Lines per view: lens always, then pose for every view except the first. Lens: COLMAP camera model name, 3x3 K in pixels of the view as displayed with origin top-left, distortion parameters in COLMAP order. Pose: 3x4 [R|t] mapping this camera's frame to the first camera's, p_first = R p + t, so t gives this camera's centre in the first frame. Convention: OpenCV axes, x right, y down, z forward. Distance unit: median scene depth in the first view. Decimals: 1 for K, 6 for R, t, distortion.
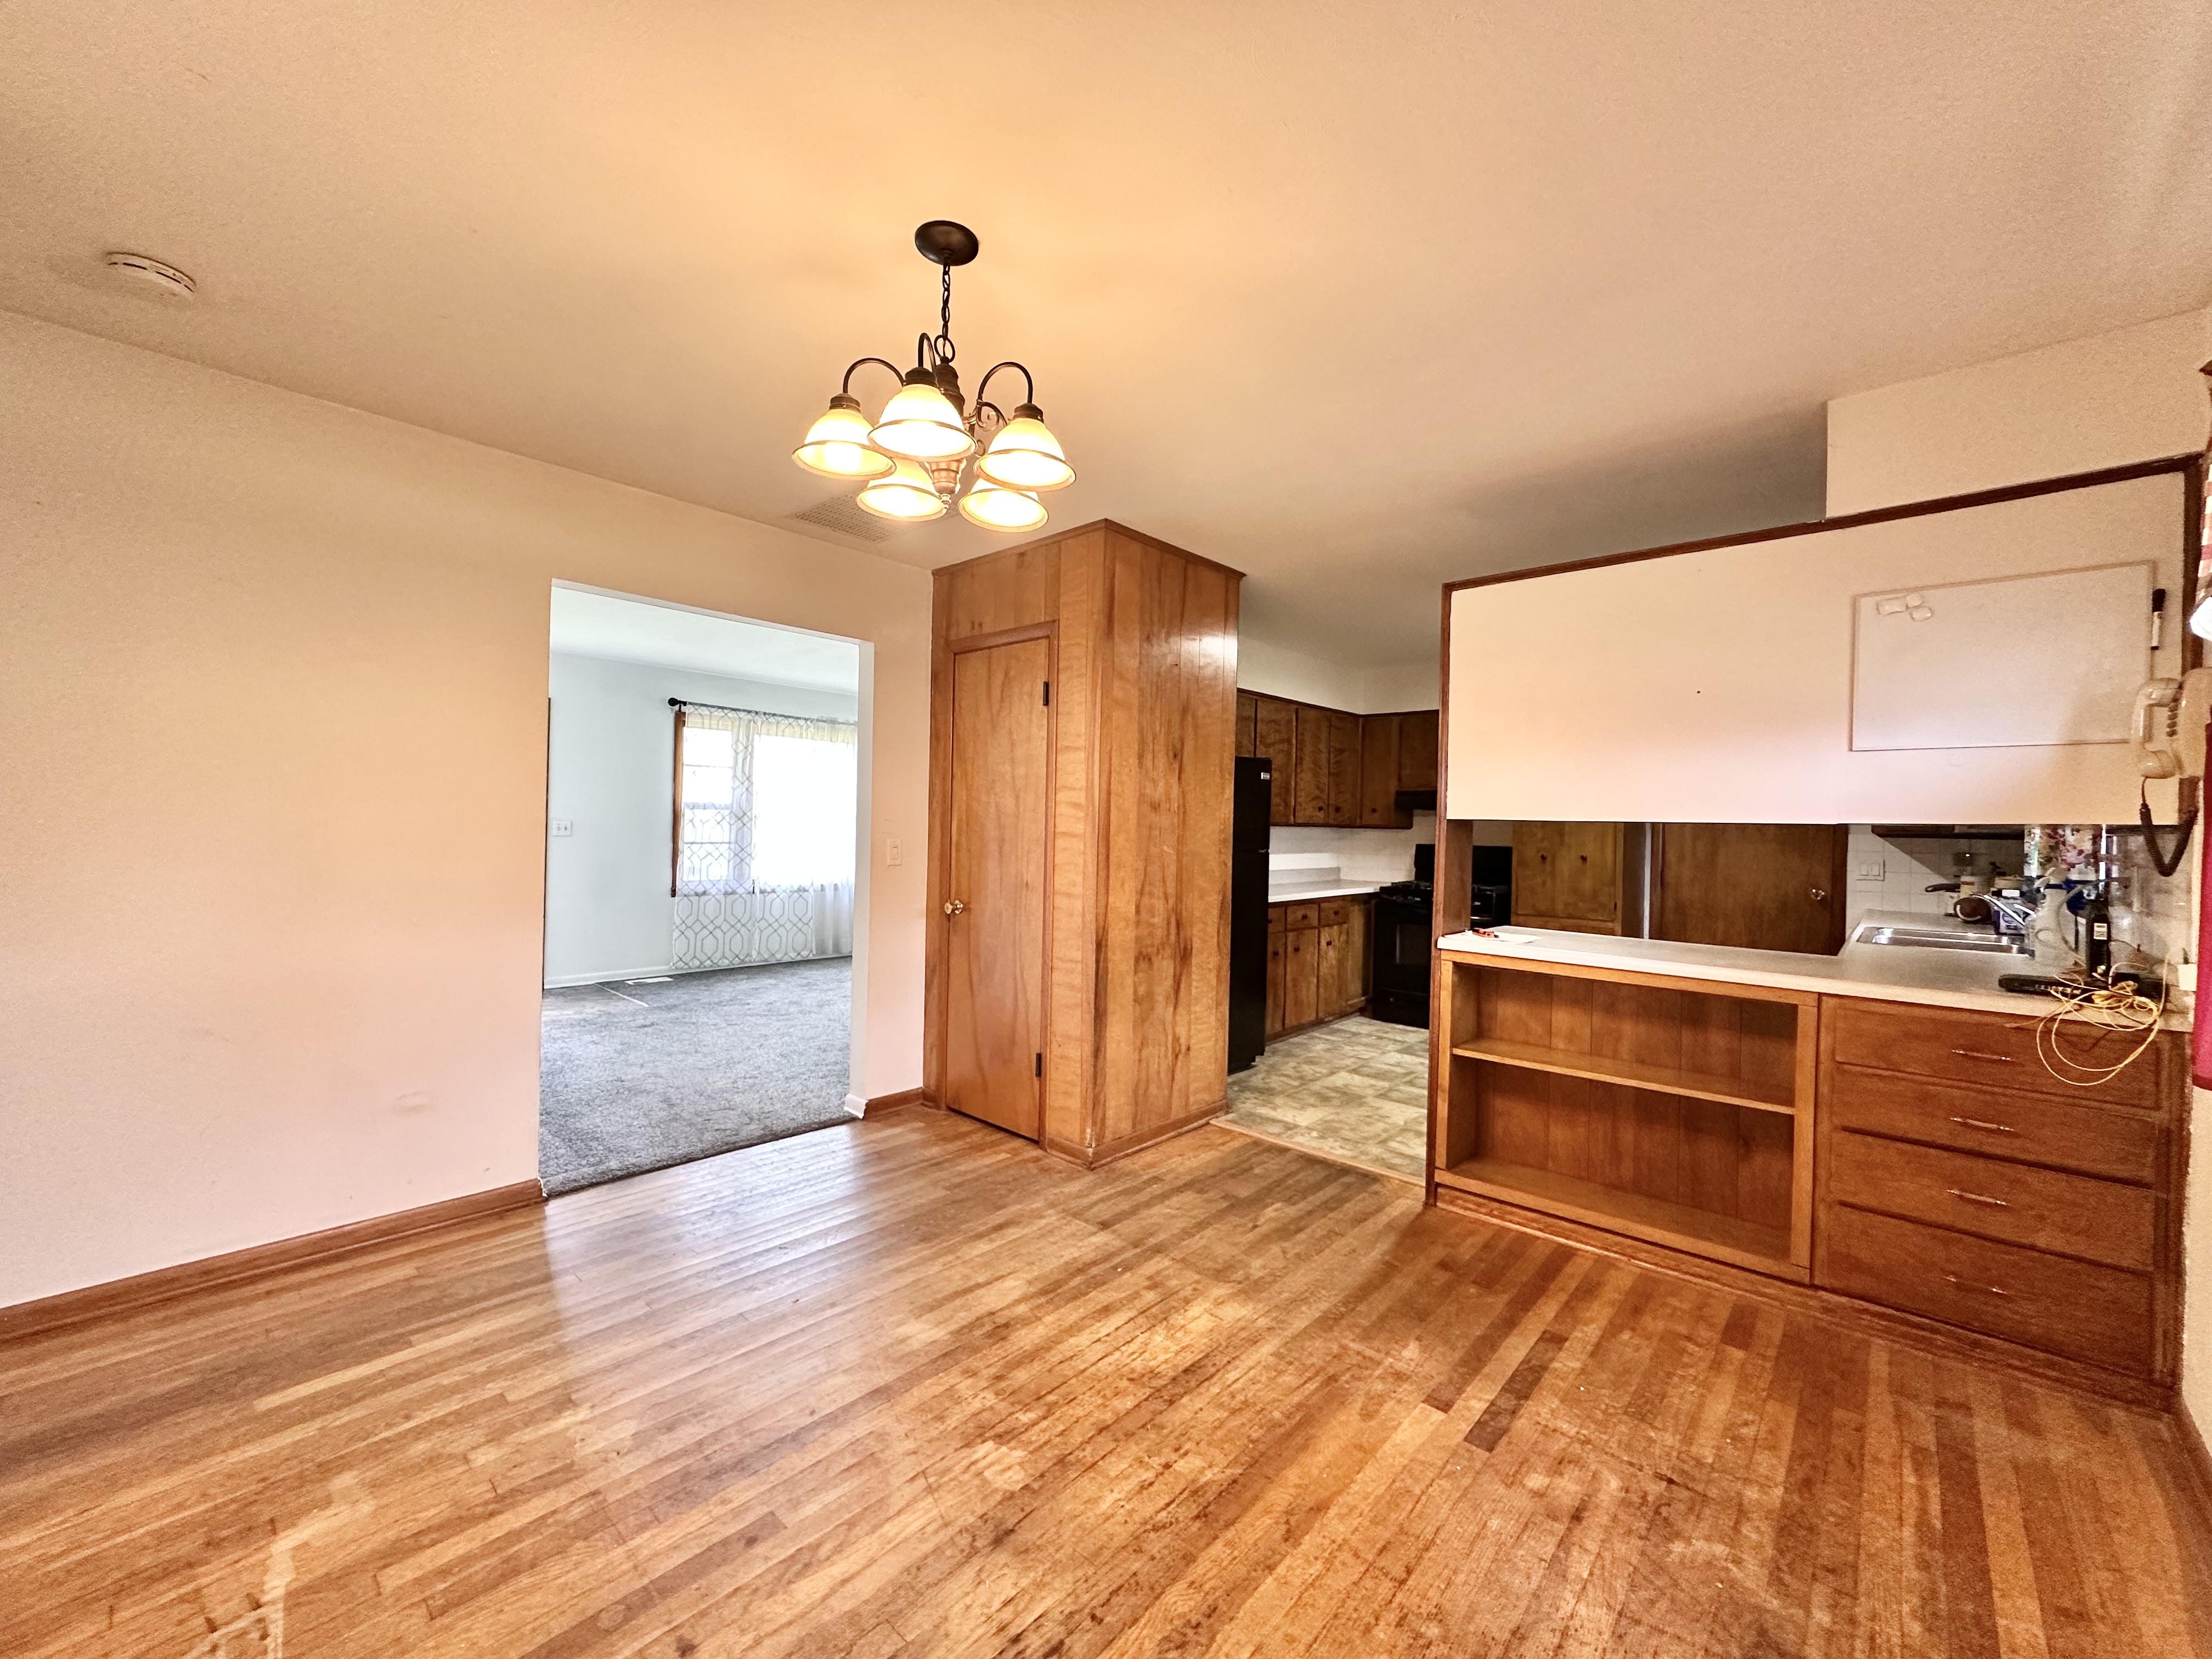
lens RADIAL K [[885.4, 0, 1106.0], [0, 885.4, 829.5], [0, 0, 1]] dist [-0.007754, 0.003787]
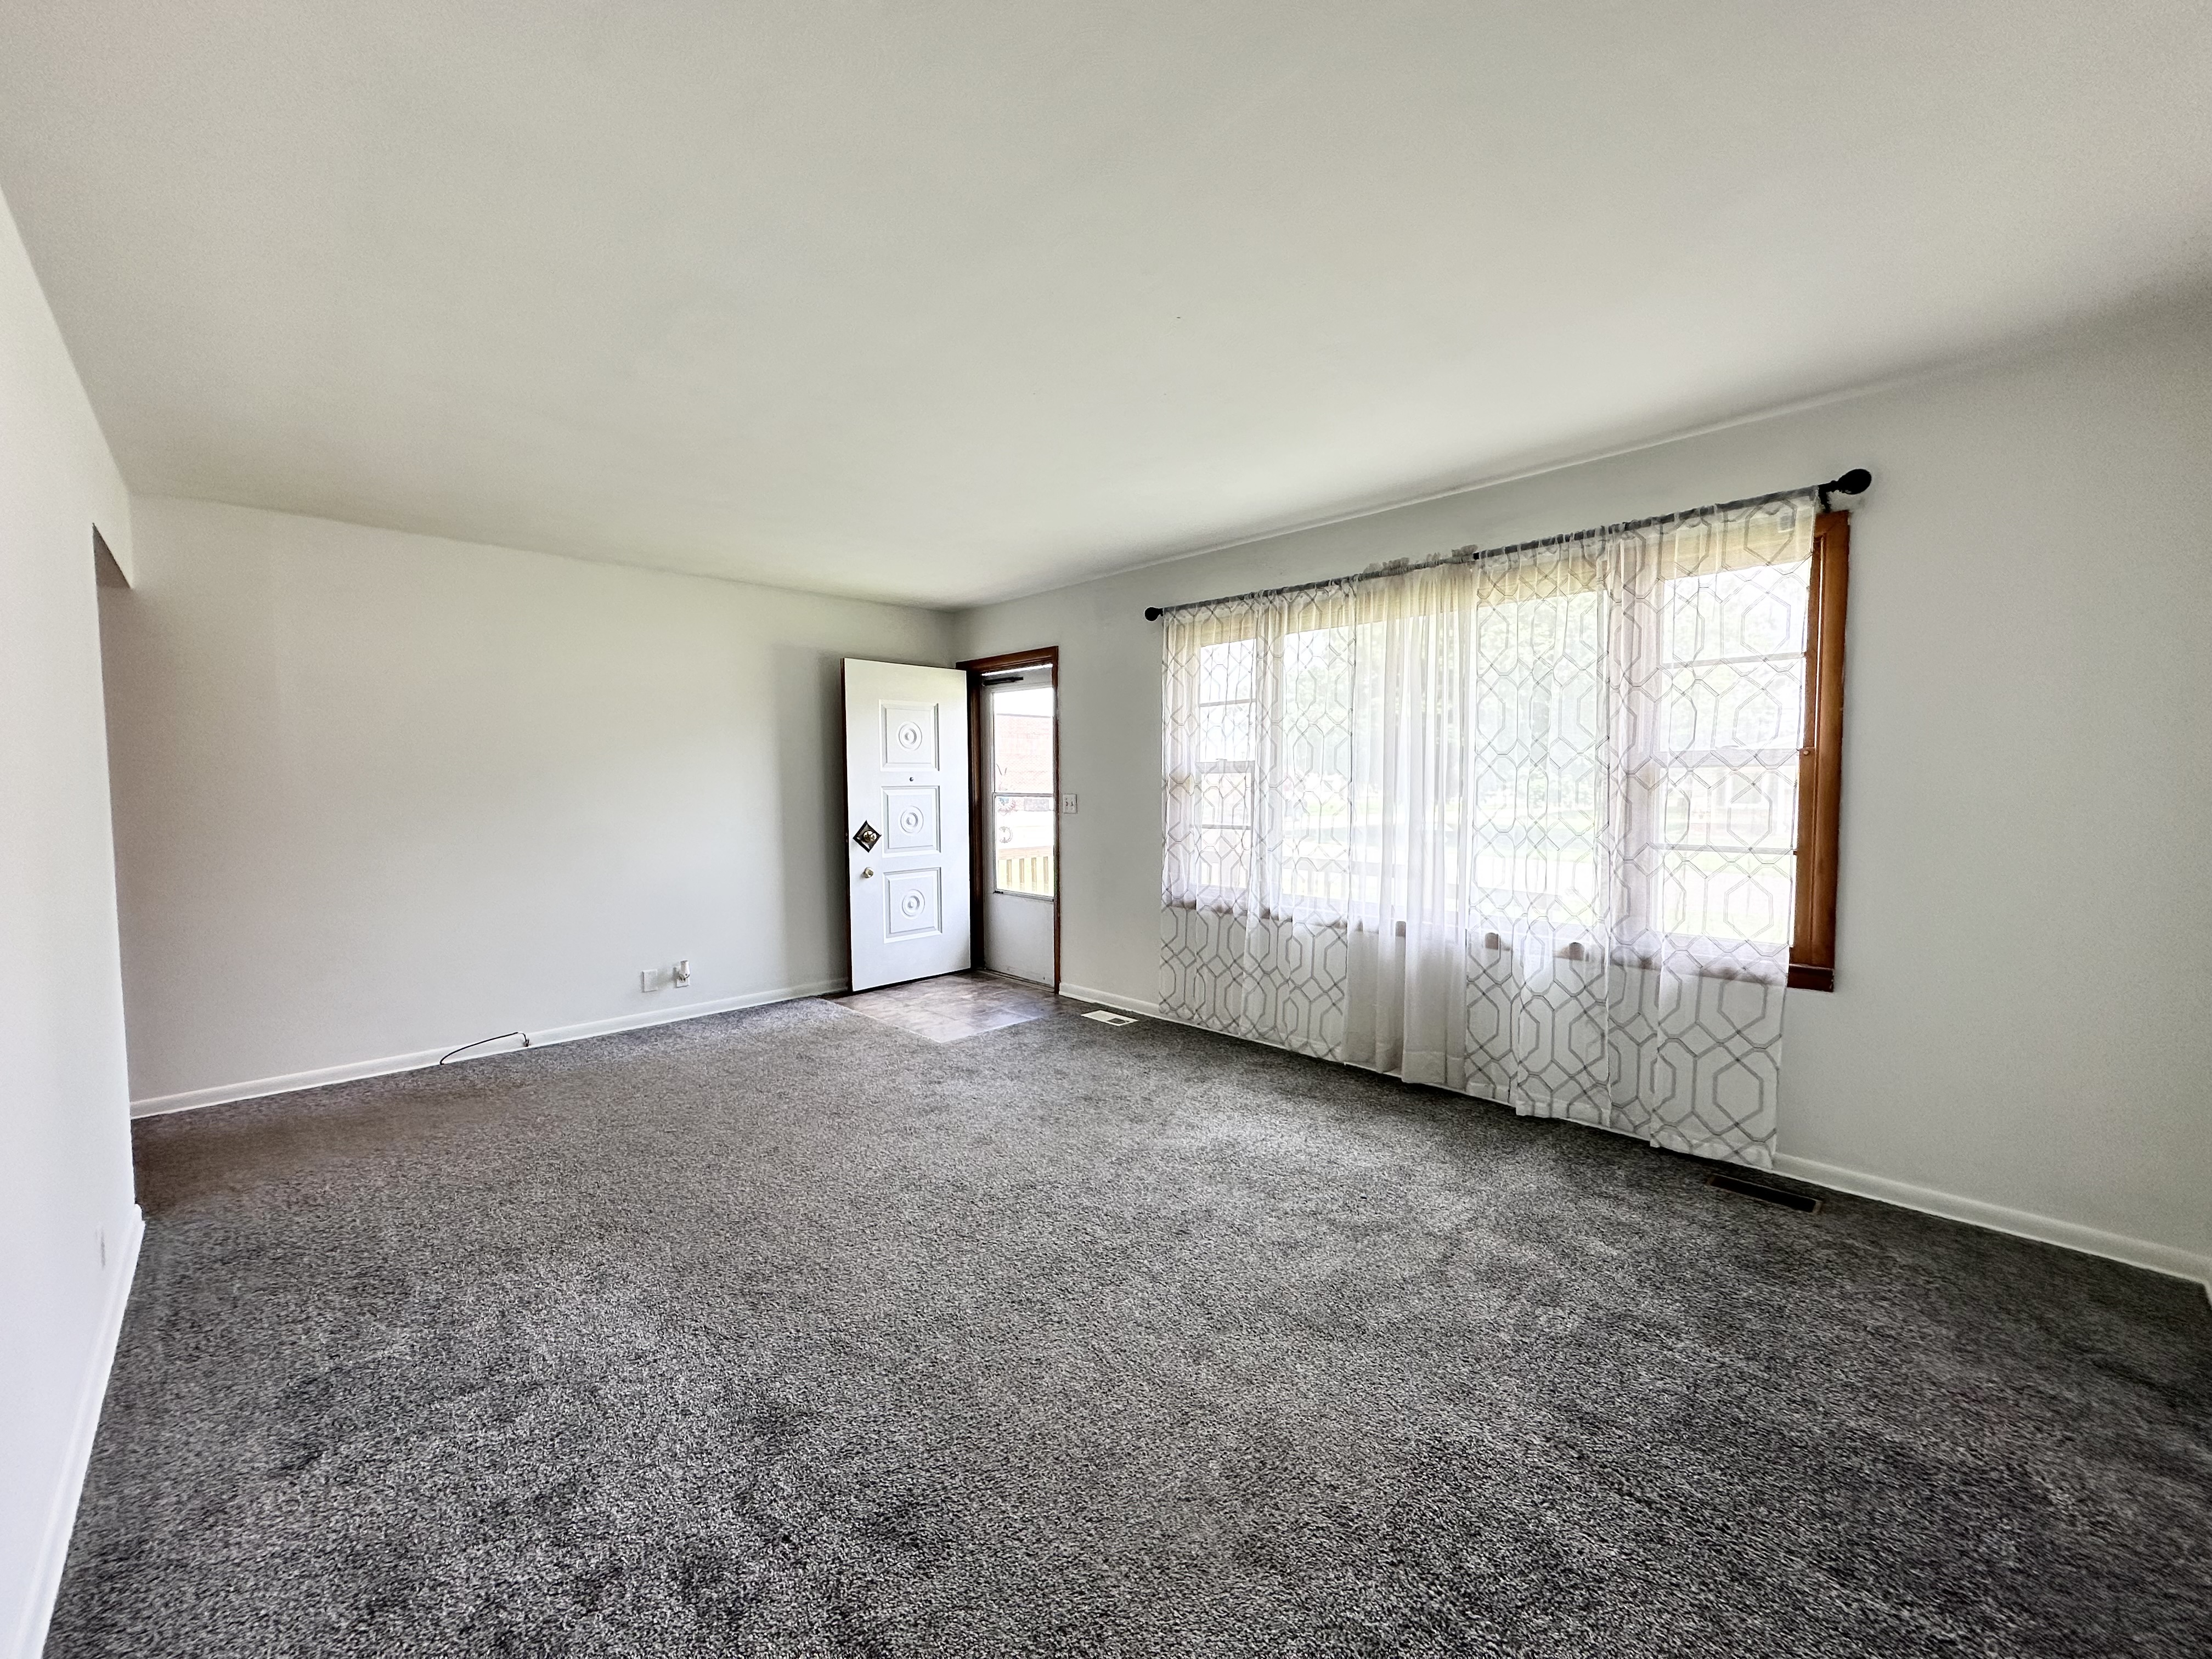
lens RADIAL K [[885.4, 0, 1106.0], [0, 885.4, 829.5], [0, 0, 1]] dist [-0.007754, 0.003787]
pose [[-0.057650, 0.028084, -0.997942, 0.126815], [0.001461, 0.999606, 0.028046, -0.000233], [0.998336, 0.000159, -0.057668, 0.696671]]
